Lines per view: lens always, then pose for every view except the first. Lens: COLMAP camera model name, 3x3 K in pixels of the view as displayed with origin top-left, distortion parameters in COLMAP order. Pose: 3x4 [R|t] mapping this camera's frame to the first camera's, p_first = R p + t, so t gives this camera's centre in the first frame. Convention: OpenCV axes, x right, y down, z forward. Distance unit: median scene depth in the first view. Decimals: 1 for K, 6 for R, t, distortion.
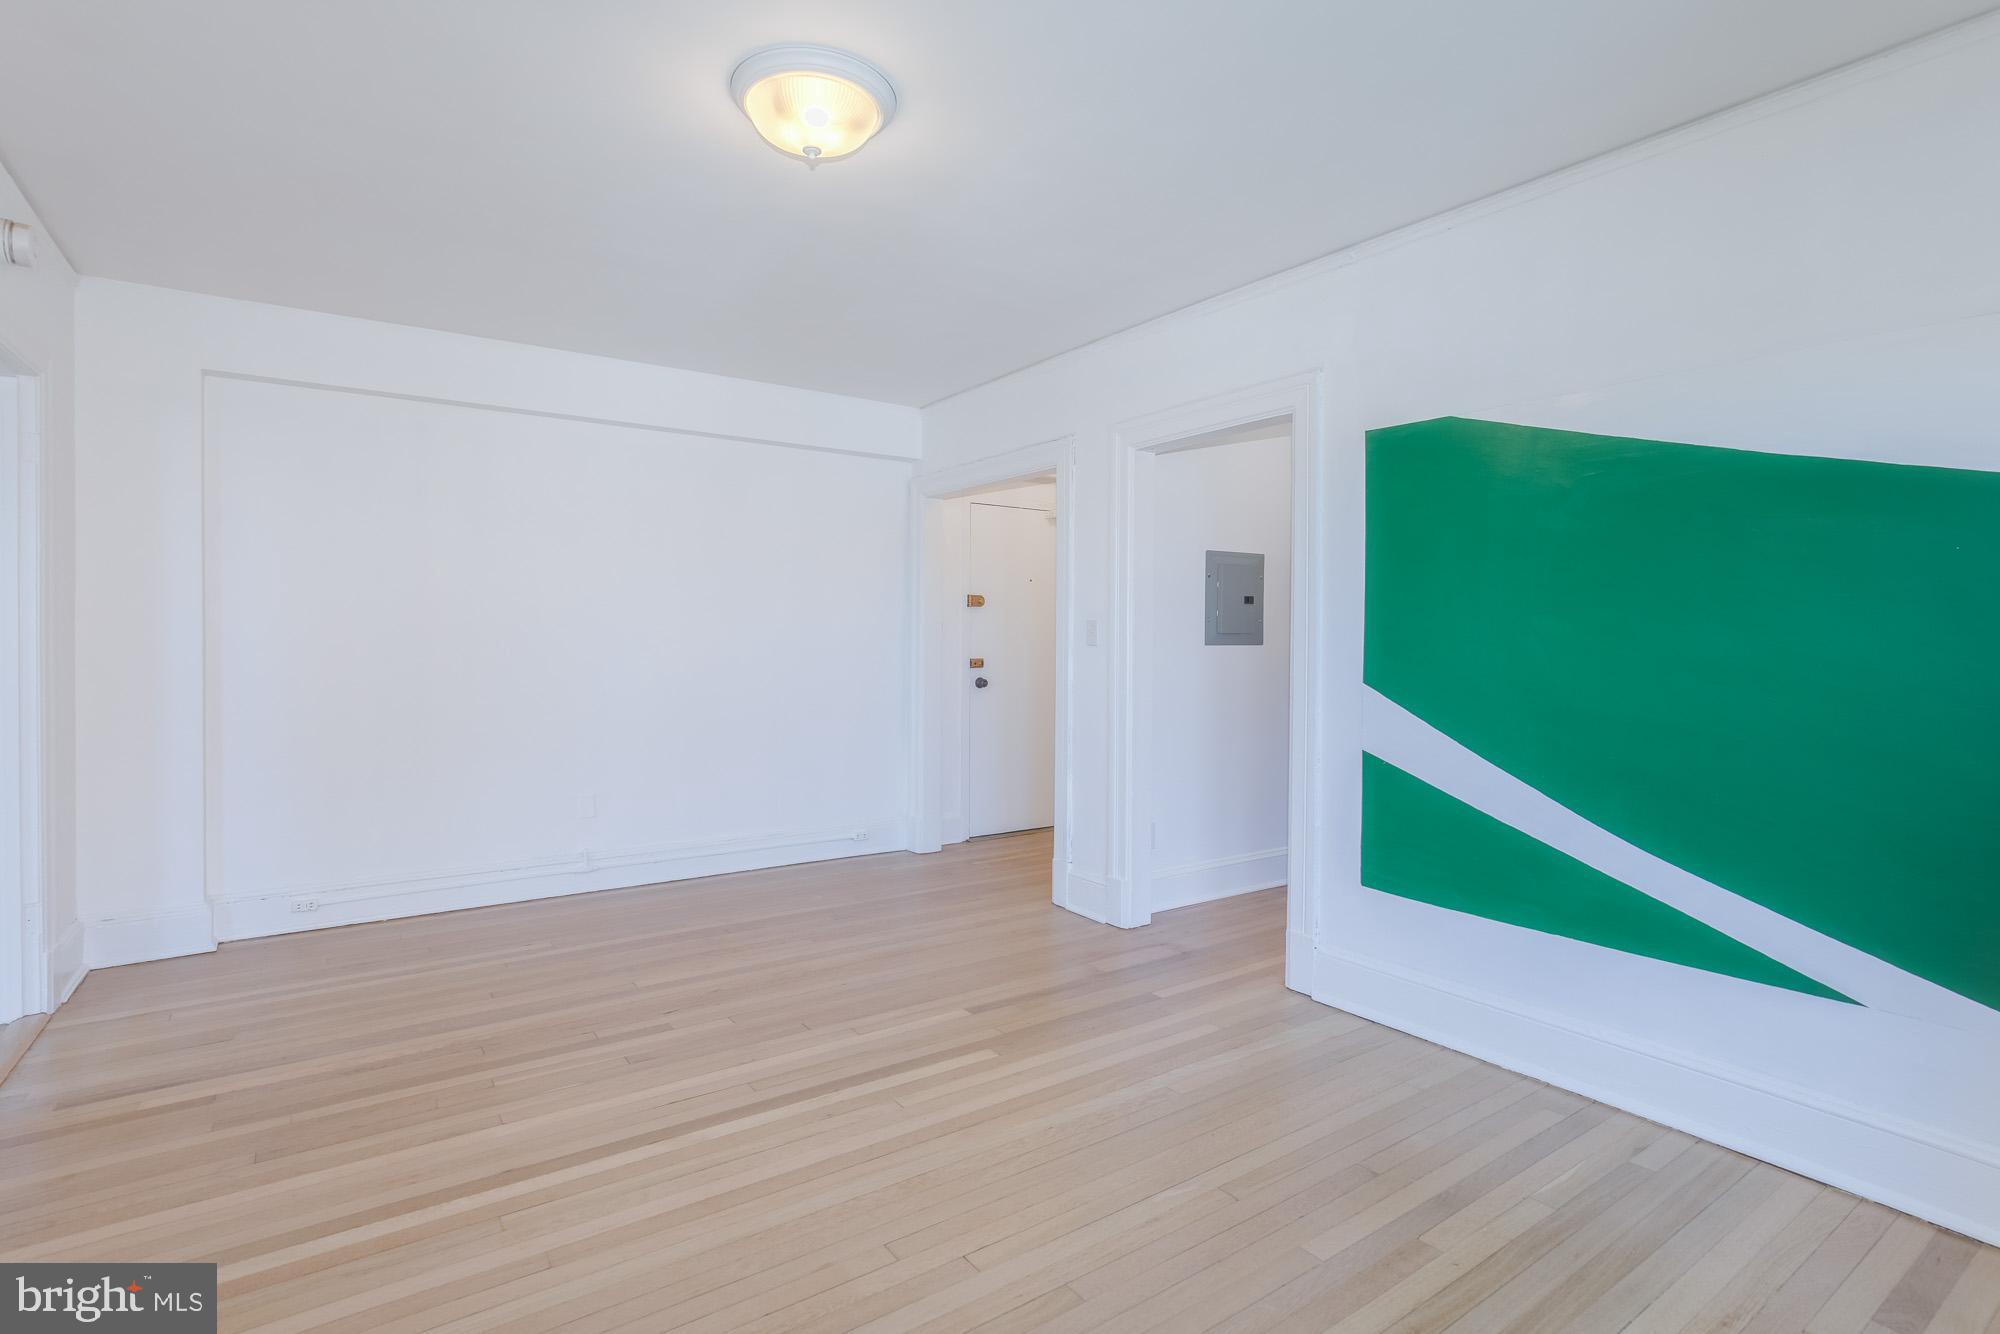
lens RADIAL K [[1072.3, 0, 1150.4], [0, 1072.3, 639.7], [0, 0, 1]] dist [-0.003803, 0.000205]
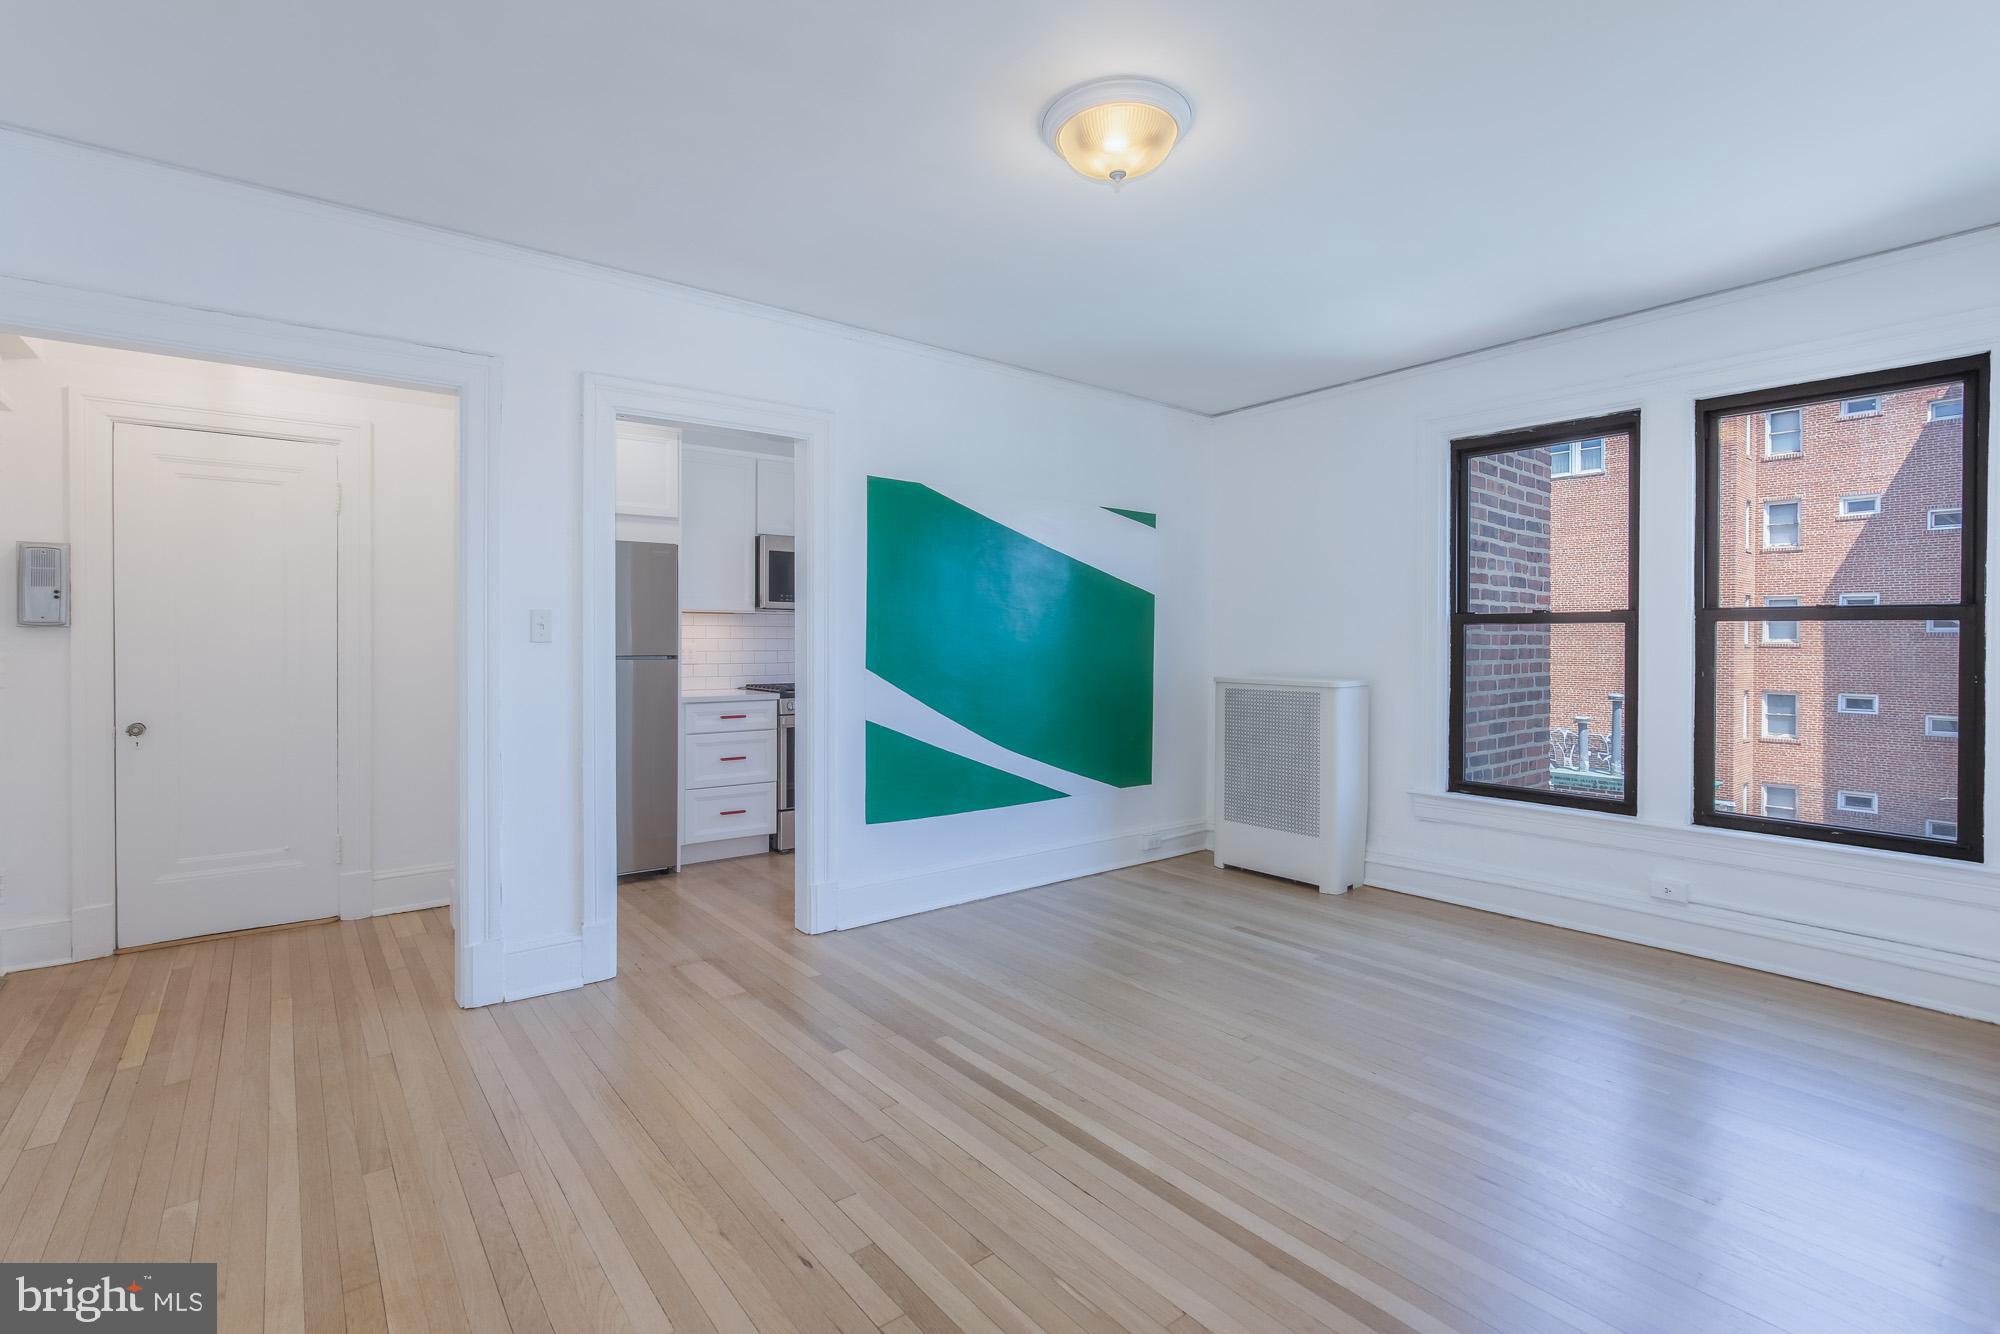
lens RADIAL K [[878.3, 0, 1028.3], [0, 878.3, 644.6], [0, 0, 1]] dist [0.001008, 0.000287]
pose [[-0.016363, -0.015536, 0.999745, -0.897457], [0.002176, 0.999876, 0.015573, -0.008262], [-0.999864, 0.002431, -0.016328, 0.837891]]
